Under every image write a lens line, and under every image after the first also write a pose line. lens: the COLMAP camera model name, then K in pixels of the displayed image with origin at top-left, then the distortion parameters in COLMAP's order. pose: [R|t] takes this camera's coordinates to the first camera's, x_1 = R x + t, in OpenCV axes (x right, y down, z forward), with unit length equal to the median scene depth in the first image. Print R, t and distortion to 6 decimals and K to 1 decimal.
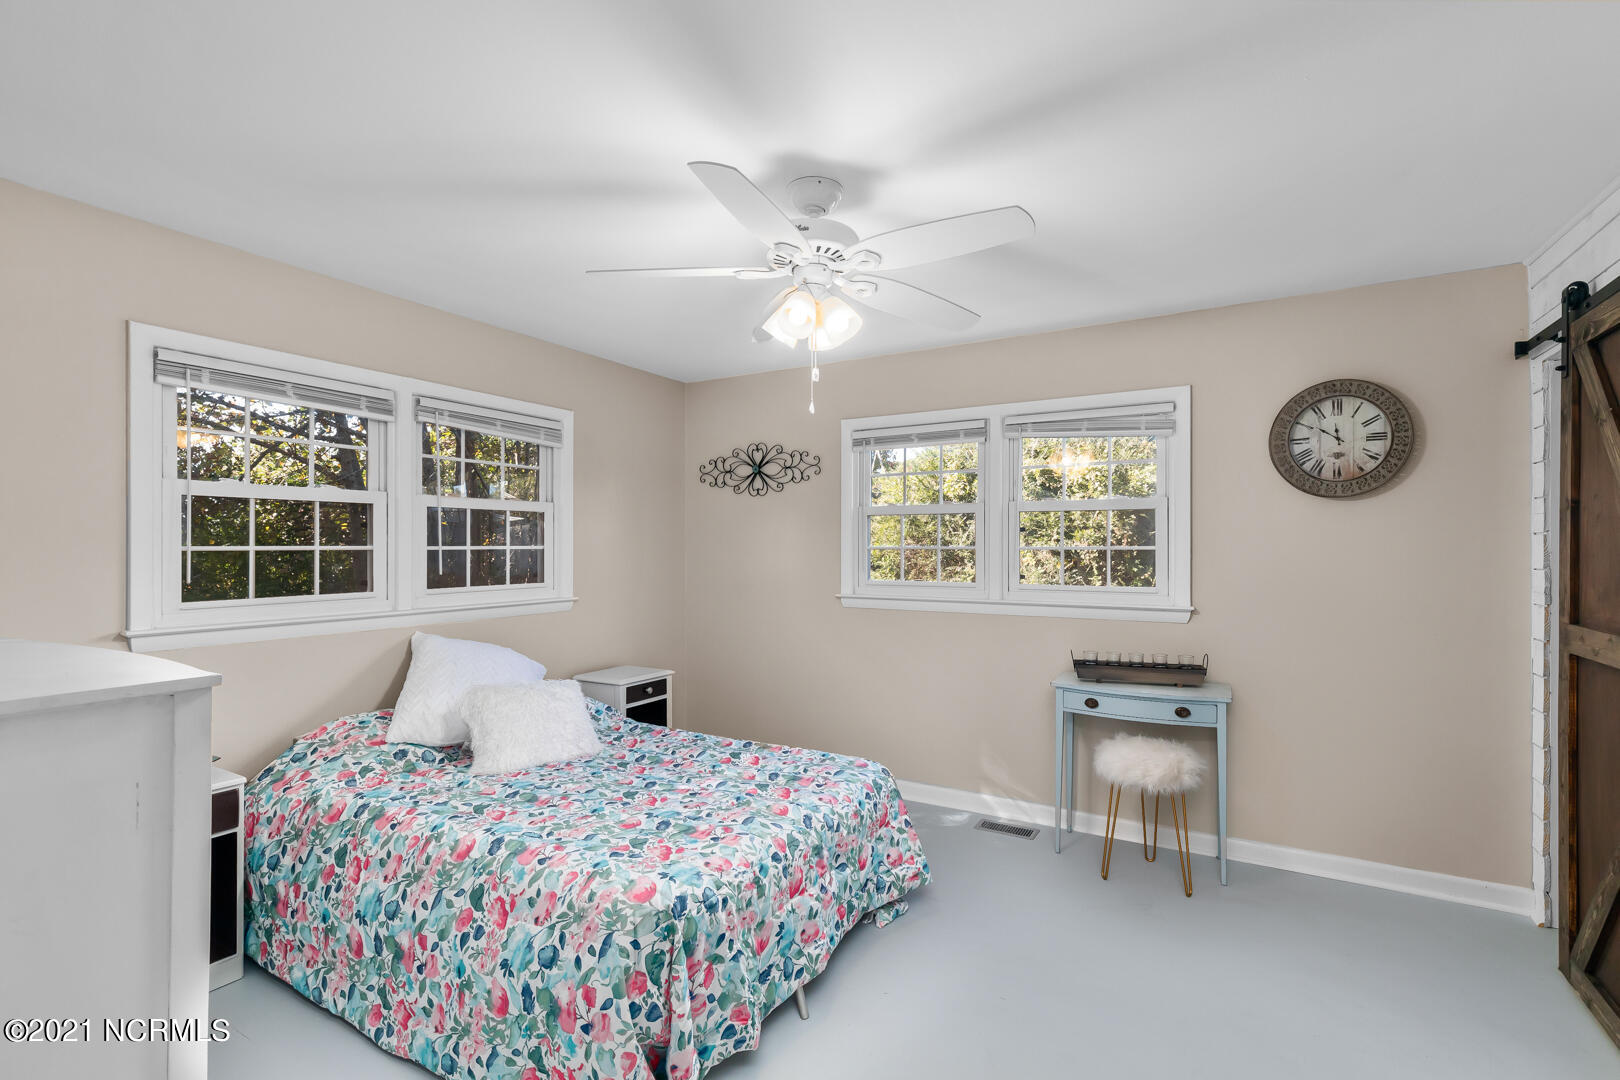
lens RADIAL K [[726.2, 0, 830.3], [0, 726.2, 545.7], [0, 0, 1]] dist [0.003100, -0.000853]
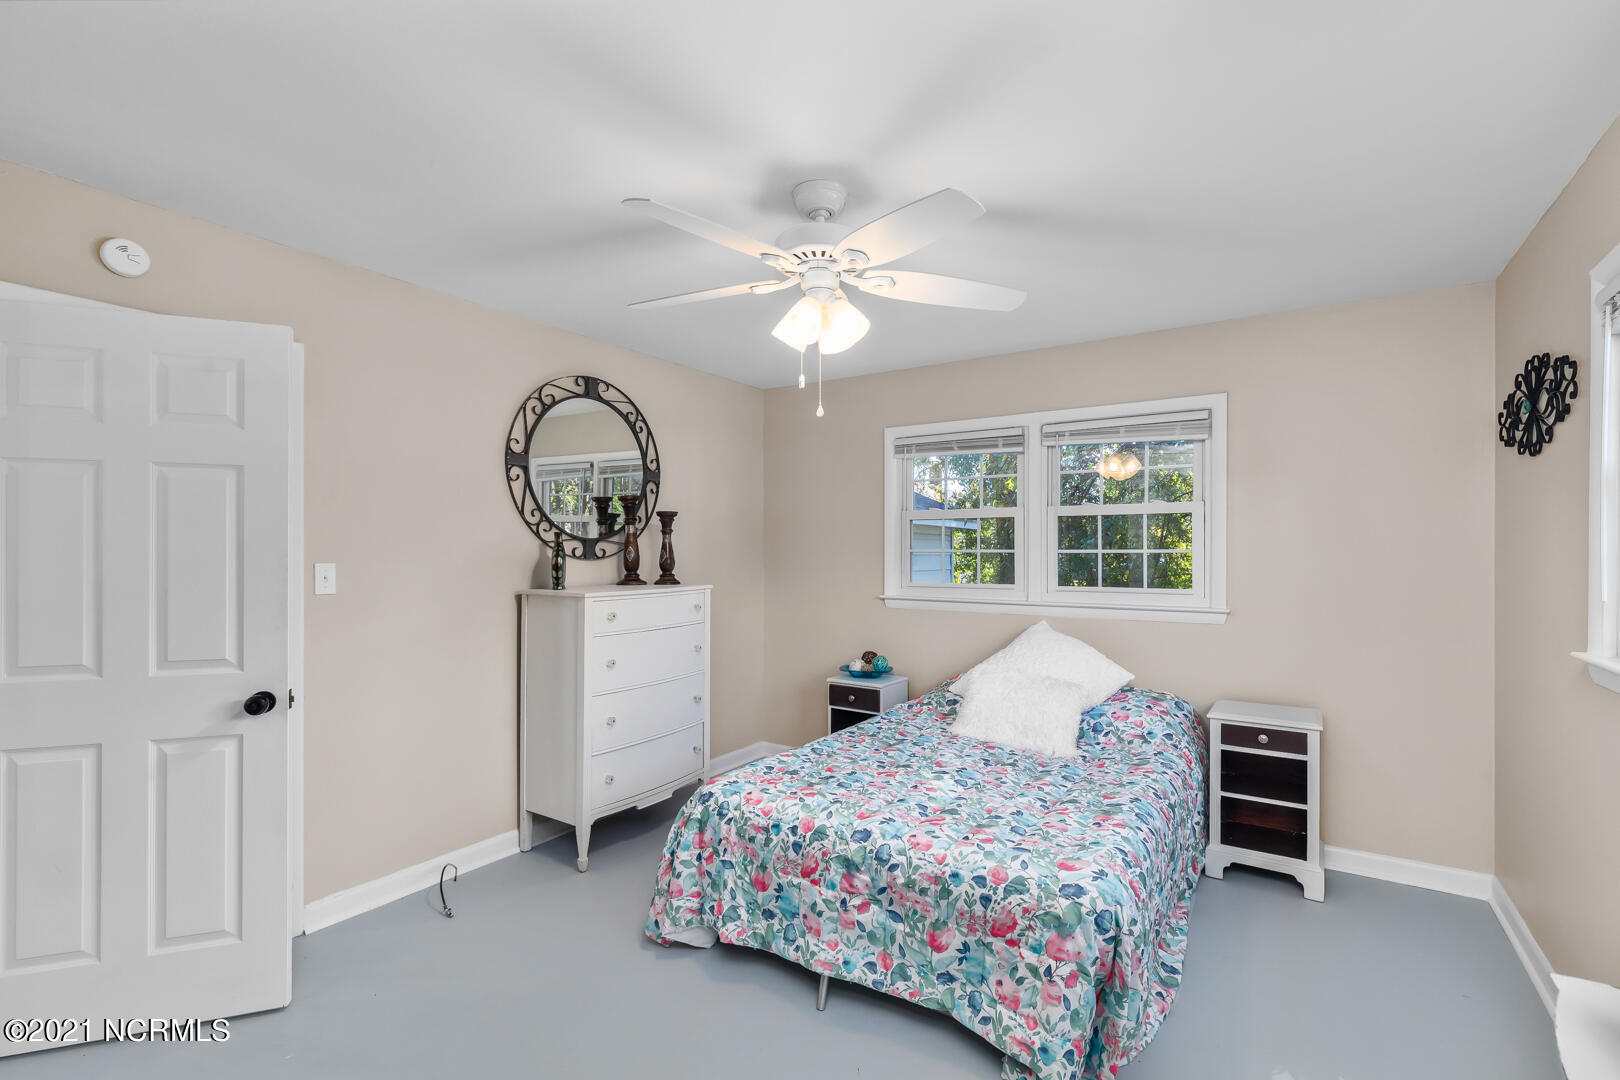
lens RADIAL K [[726.2, 0, 830.3], [0, 726.2, 545.7], [0, 0, 1]] dist [0.003100, -0.000853]
pose [[-0.061322, -0.006610, -0.998096, 0.770033], [-0.001345, 0.999978, -0.006540, 0.003259], [0.998117, 0.000941, -0.061330, 0.840493]]
